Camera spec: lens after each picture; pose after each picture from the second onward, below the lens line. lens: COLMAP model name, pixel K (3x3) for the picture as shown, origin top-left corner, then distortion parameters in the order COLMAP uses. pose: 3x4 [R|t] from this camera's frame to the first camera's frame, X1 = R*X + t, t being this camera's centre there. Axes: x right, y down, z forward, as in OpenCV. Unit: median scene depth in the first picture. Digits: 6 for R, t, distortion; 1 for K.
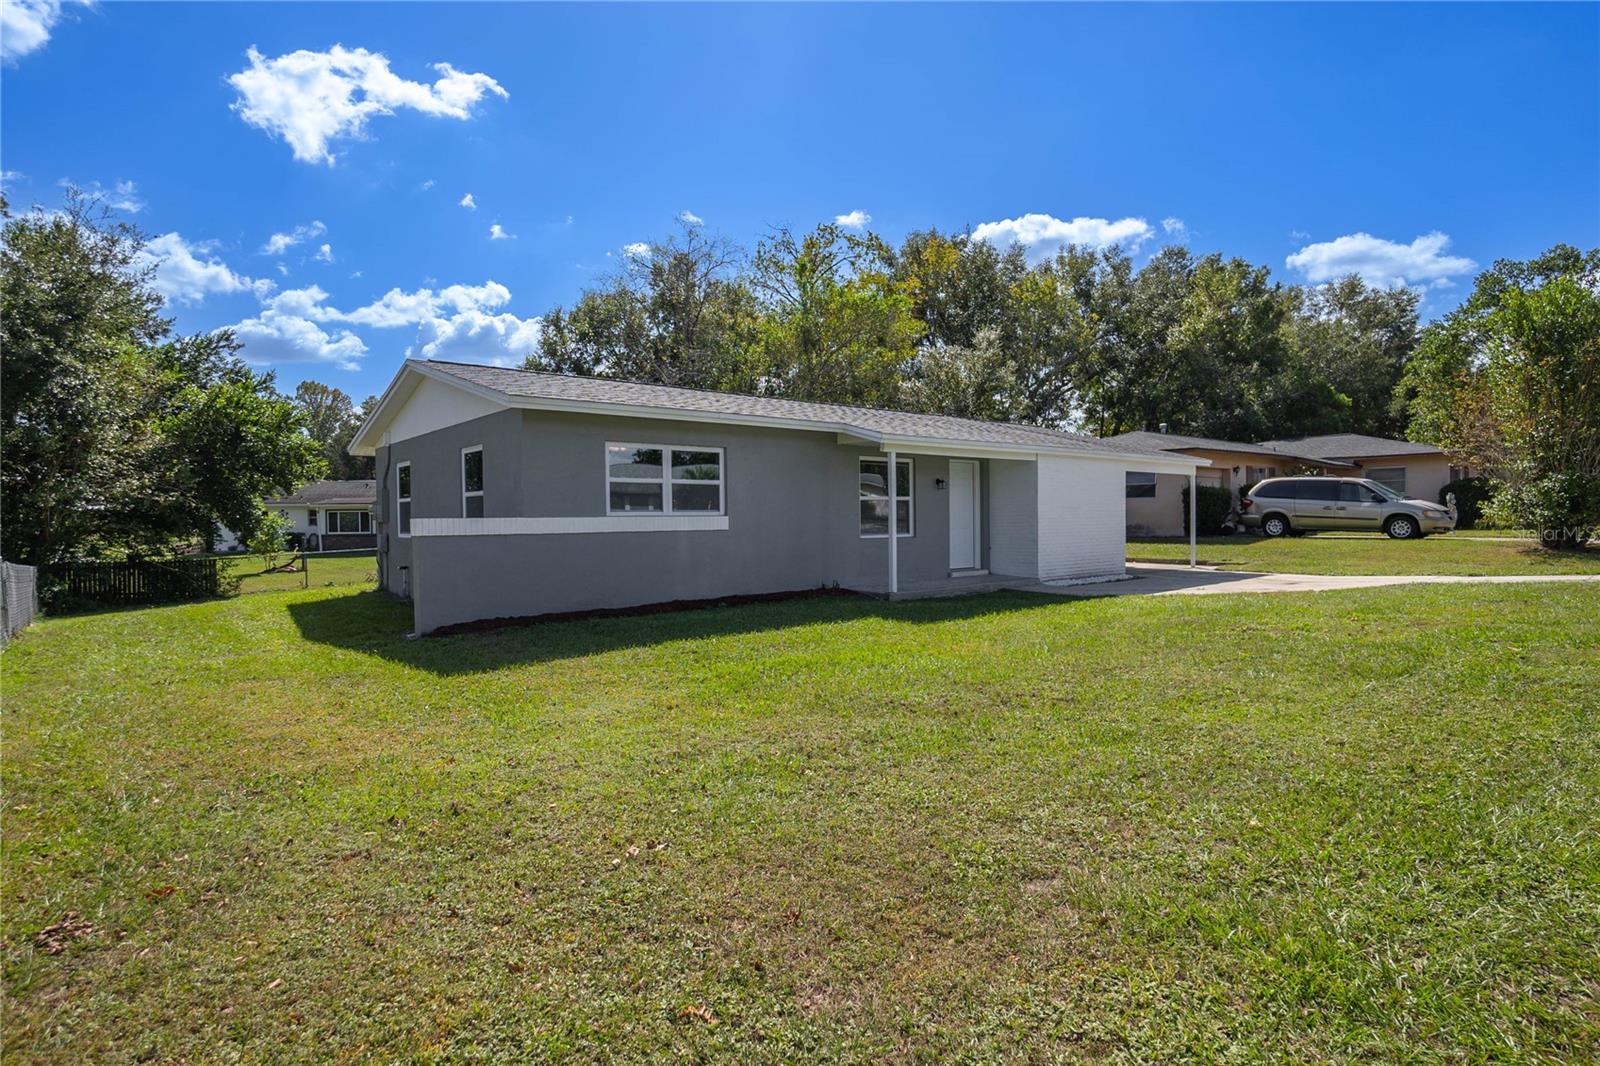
lens RADIAL K [[862.8, 0, 800.0], [0, 862.8, 533.0], [0, 0, 1]] dist [-0.008617, 0.020987]
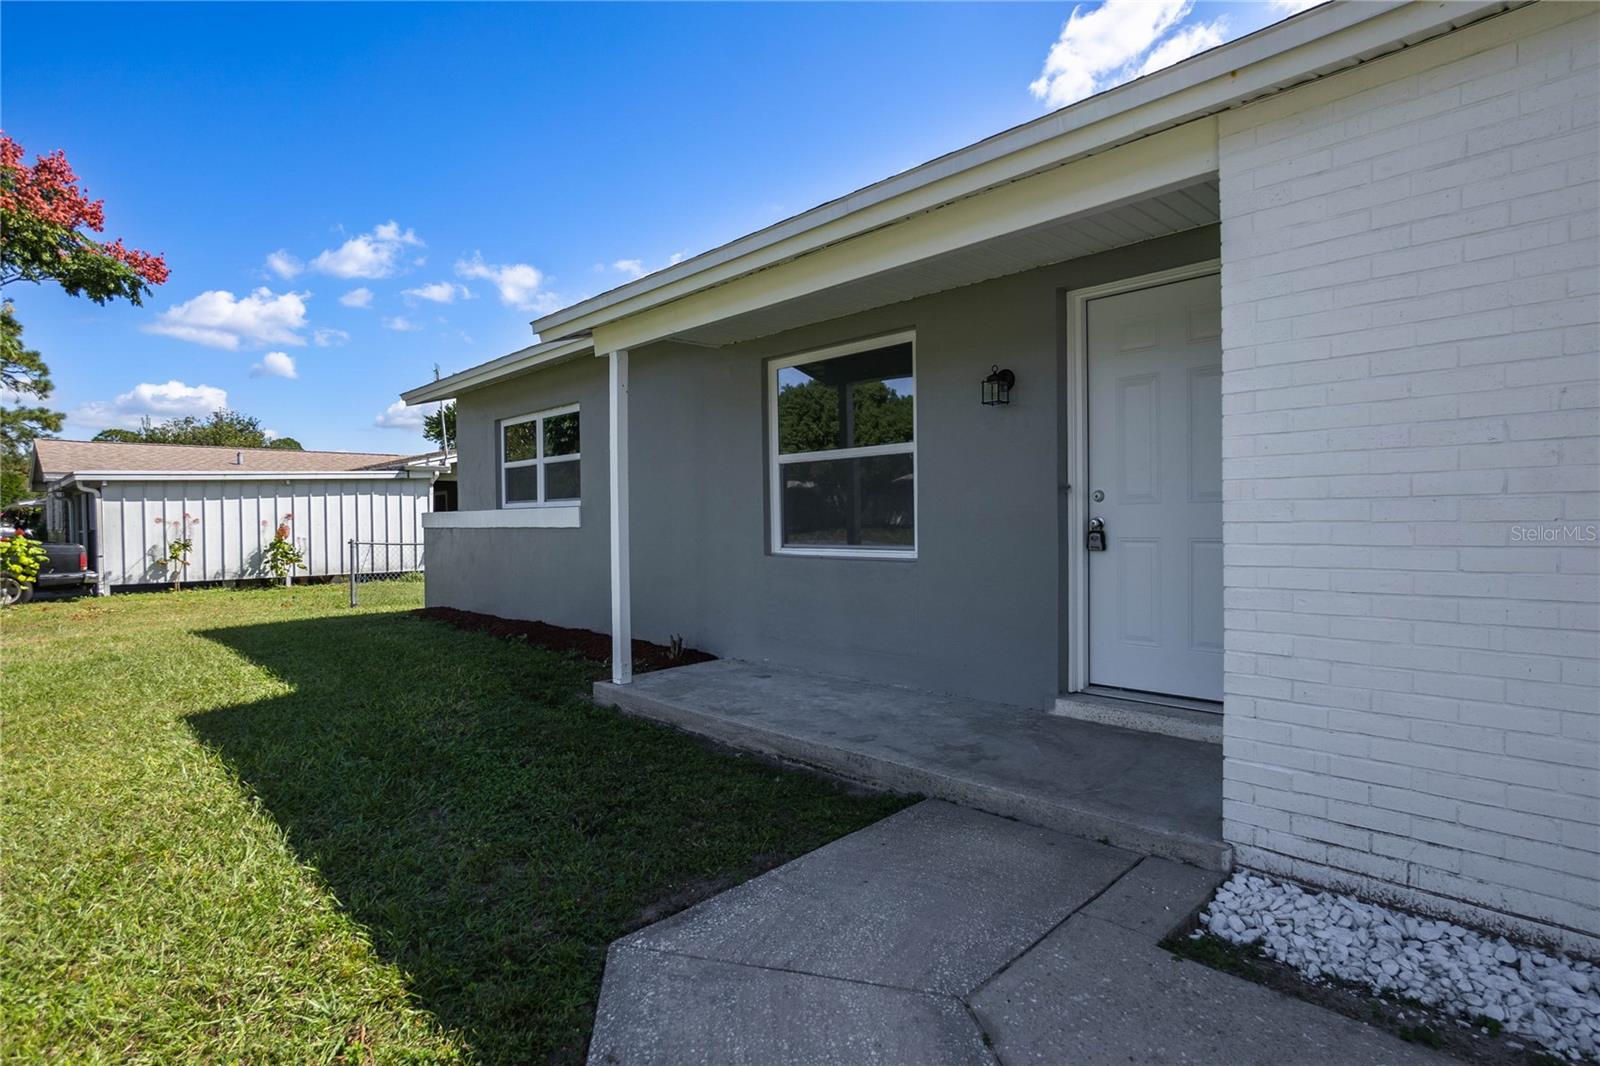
lens RADIAL K [[810.5, 0, 800.0], [0, 810.5, 533.0], [0, 0, 1]] dist [0.001321, 0.017567]
pose [[0.073097, 0.030810, -0.996849, 0.425845], [0.000412, 0.999522, 0.030923, -0.014352], [0.997325, -0.002671, 0.073049, 0.887856]]
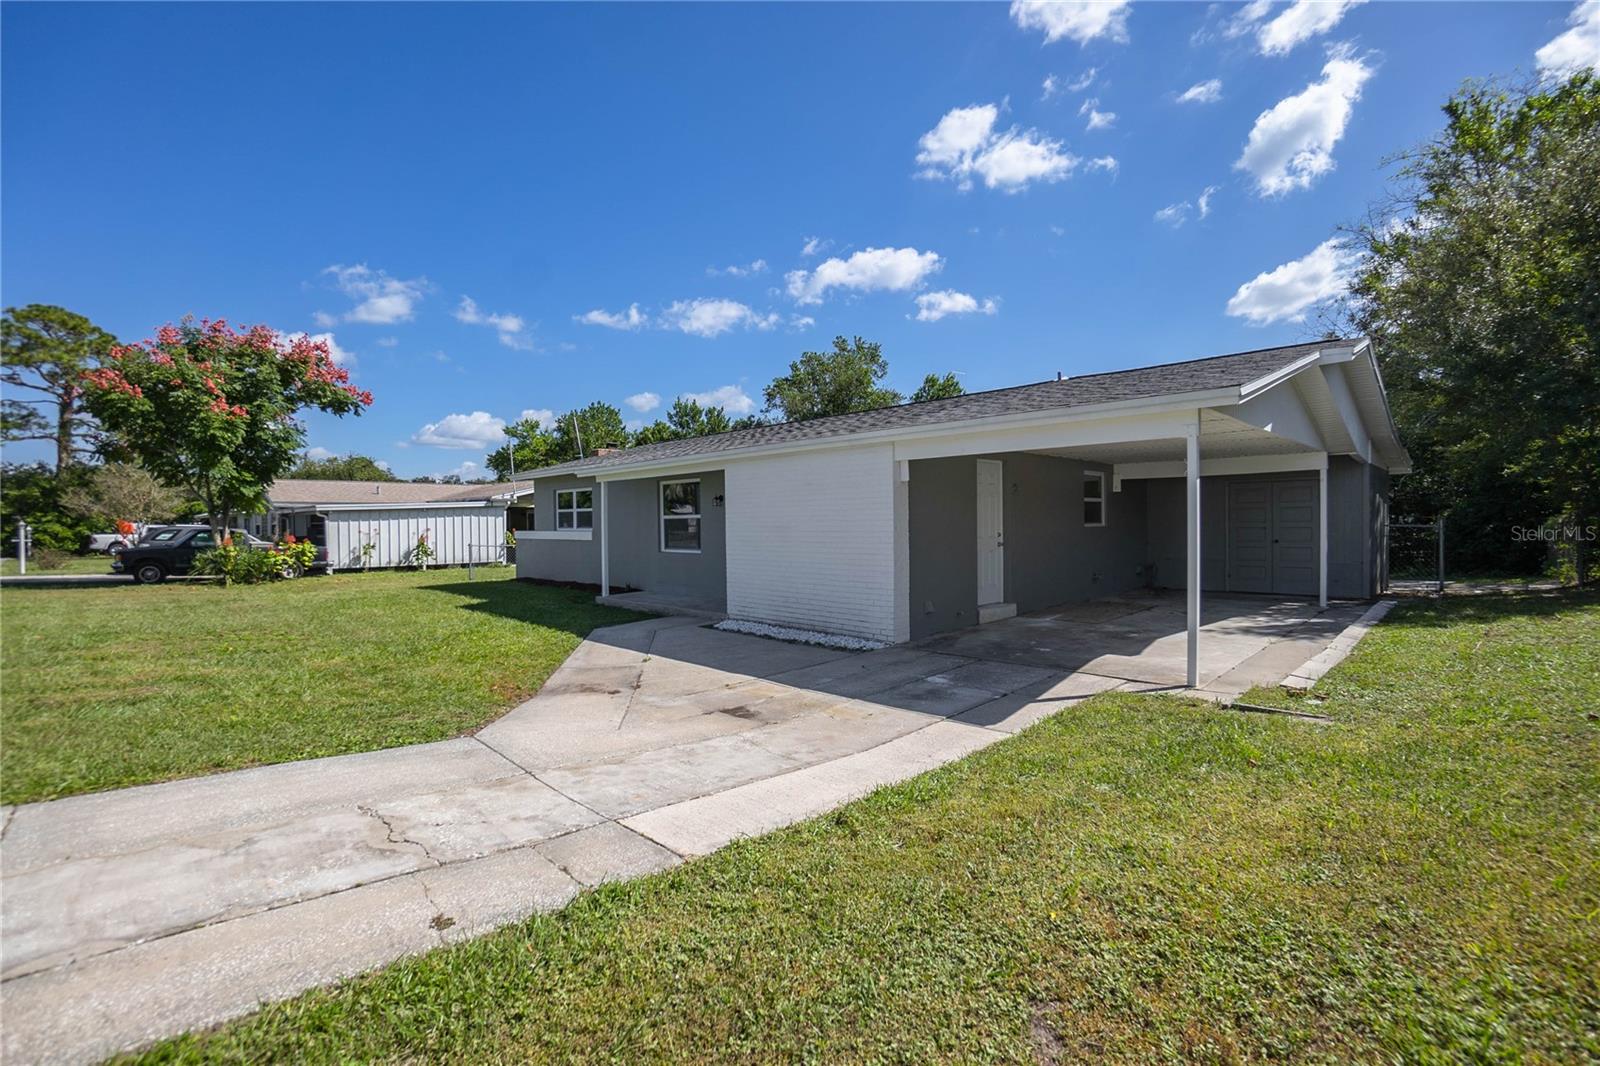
lens RADIAL K [[724.1, 0, 800.0], [0, 724.1, 533.0], [0, 0, 1]] dist [-0.014829, 0.000248]
pose [[0.077622, 0.030665, -0.996511, 0.955281], [-0.001021, 0.999529, 0.030678, -0.044038], [0.996982, -0.001364, 0.077616, 1.001761]]
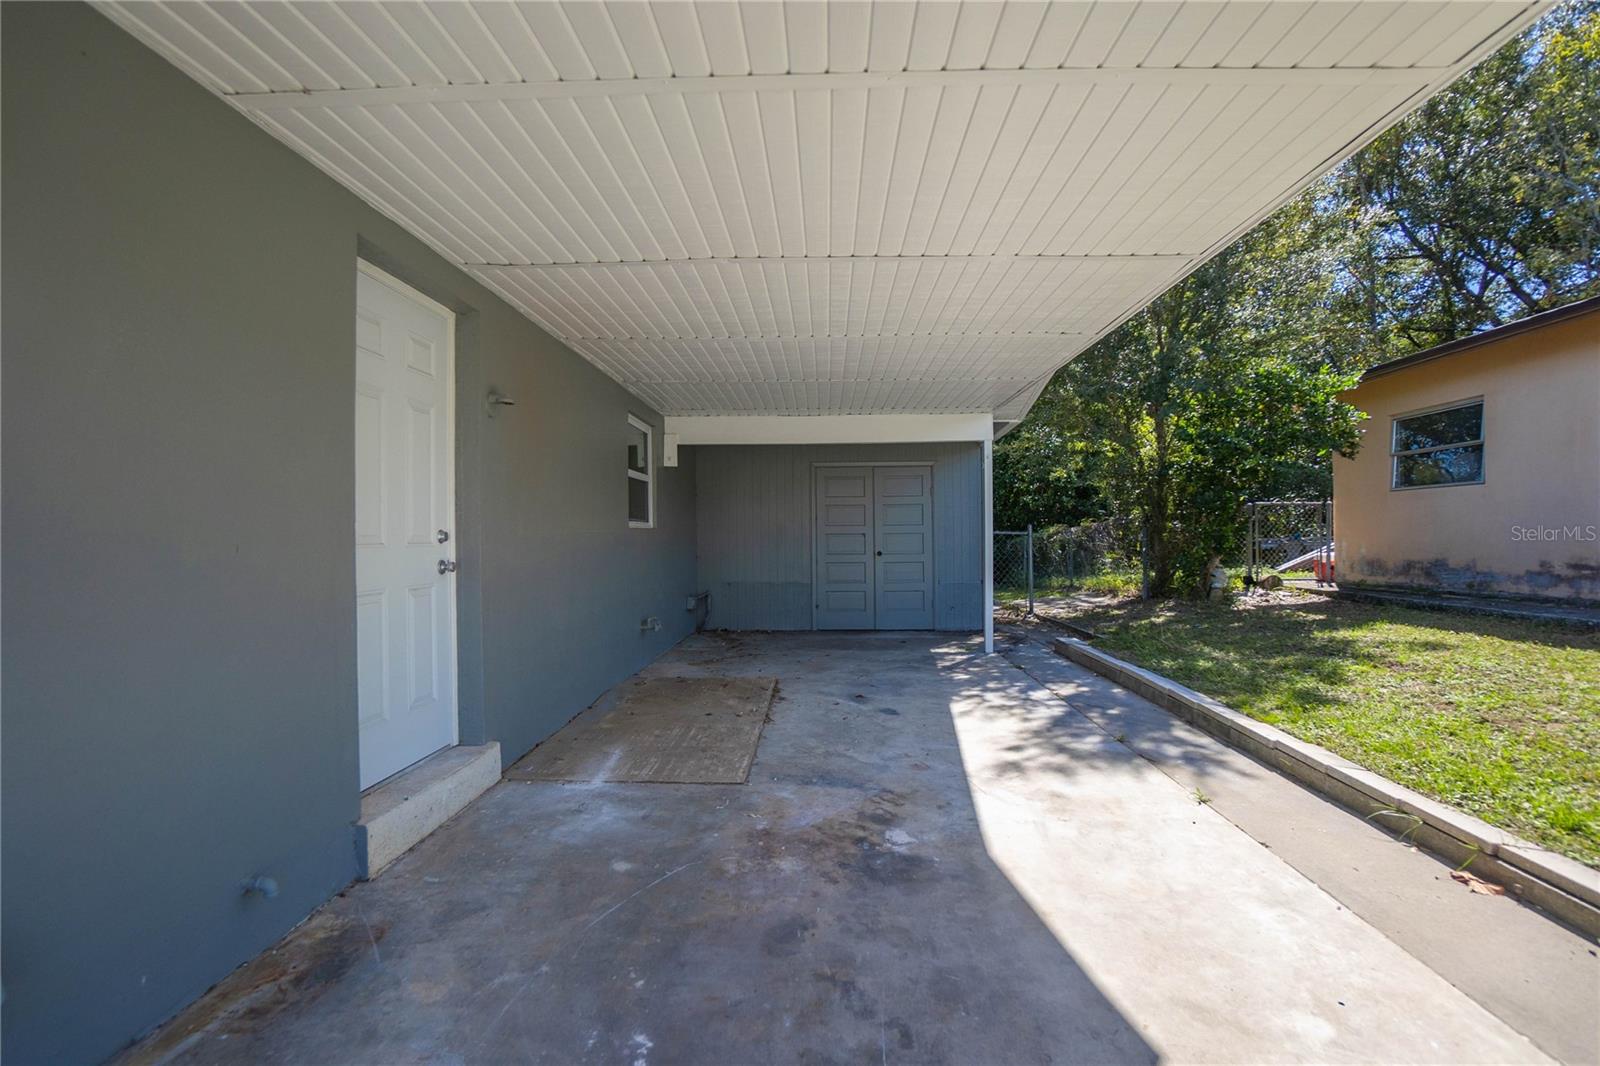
lens RADIAL K [[724.1, 0, 800.0], [0, 724.1, 533.0], [0, 0, 1]] dist [-0.014829, 0.000248]
pose [[0.727429, 0.009865, -0.686112, 0.516266], [-0.013388, 0.999910, 0.000182, -0.024660], [0.686053, 0.009053, 0.727495, 1.157283]]
